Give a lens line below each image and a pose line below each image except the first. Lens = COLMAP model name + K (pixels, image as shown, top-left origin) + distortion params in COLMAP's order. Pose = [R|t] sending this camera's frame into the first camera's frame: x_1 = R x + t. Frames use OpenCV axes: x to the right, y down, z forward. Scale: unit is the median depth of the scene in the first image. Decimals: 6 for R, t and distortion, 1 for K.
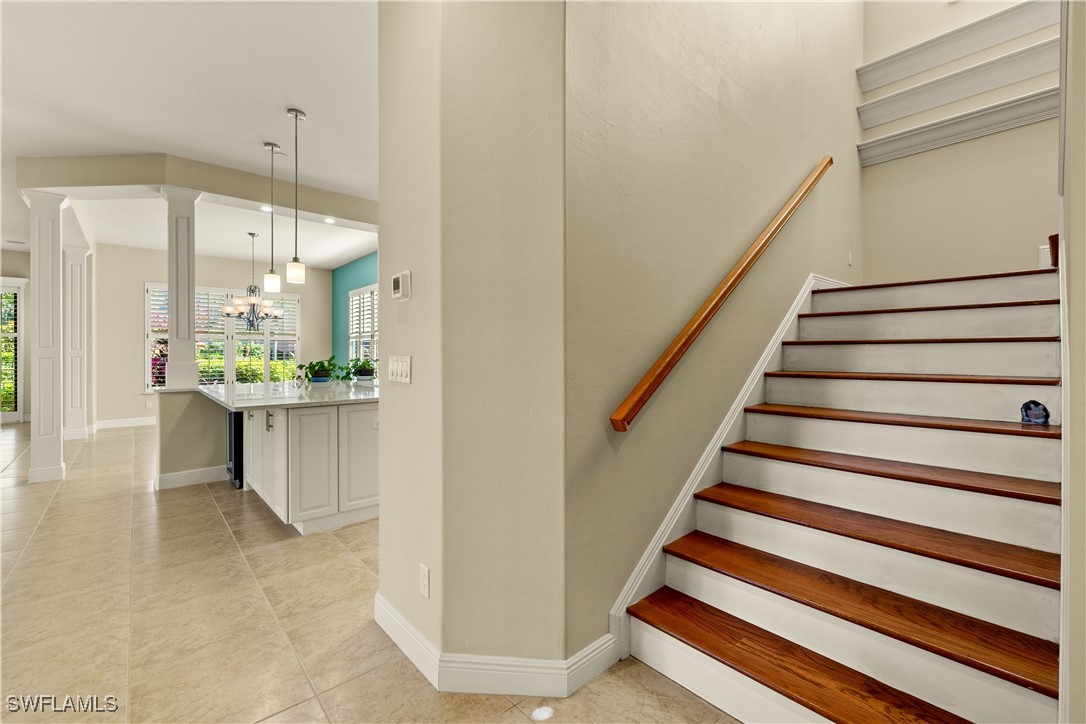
lens RADIAL K [[459.3, 0, 539.8], [0, 459.3, 359.2], [0, 0, 1]] dist [0.002159, 0.000280]
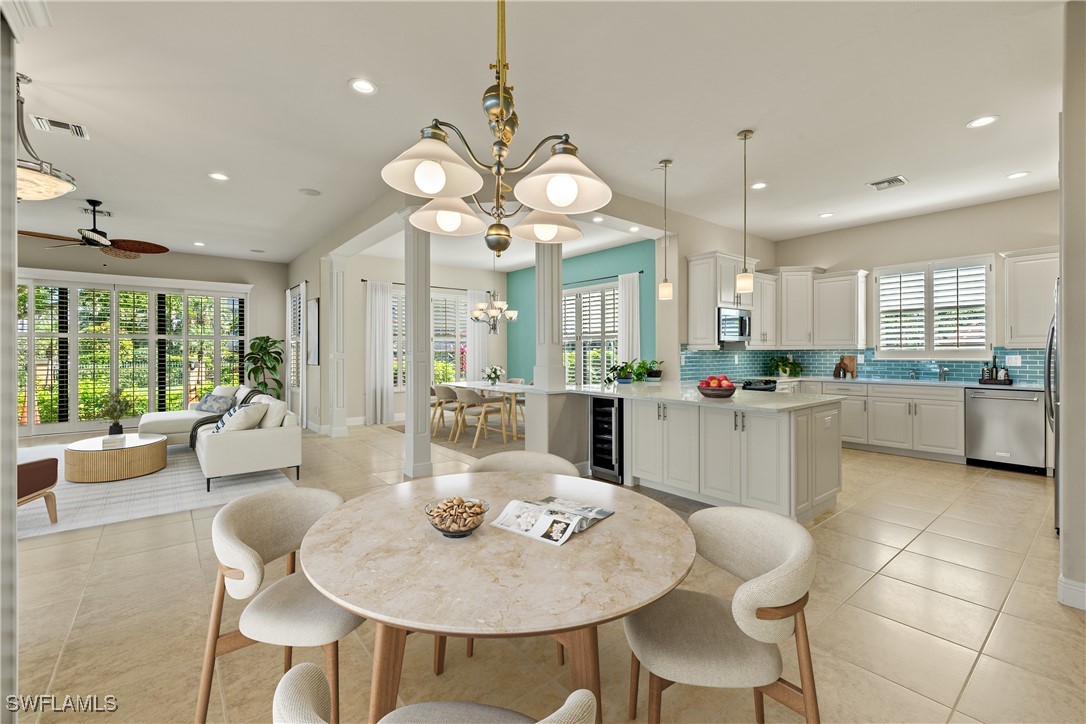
lens RADIAL K [[459.3, 0, 542.6], [0, 459.3, 354.4], [0, 0, 1]] dist [0.002159, 0.000280]
pose [[0.999430, -0.003632, -0.033556, -0.650239], [0.003457, 0.999980, -0.005282, -0.012587], [0.033575, 0.005163, 0.999423, -0.049989]]
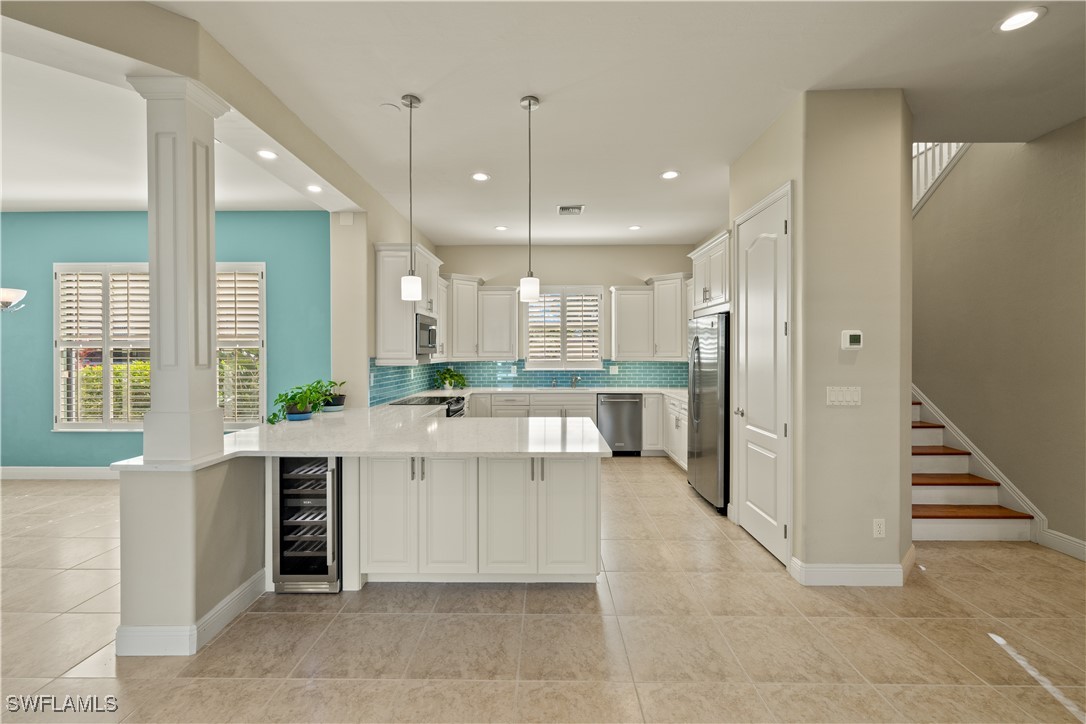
lens RADIAL K [[459.3, 0, 544.9], [0, 459.3, 356.3], [0, 0, 1]] dist [0.002159, 0.000280]
pose [[0.666425, -0.006757, 0.745541, -0.767006], [0.008398, 0.999964, 0.001556, -0.044592], [-0.745525, 0.005224, 0.666457, 0.276365]]
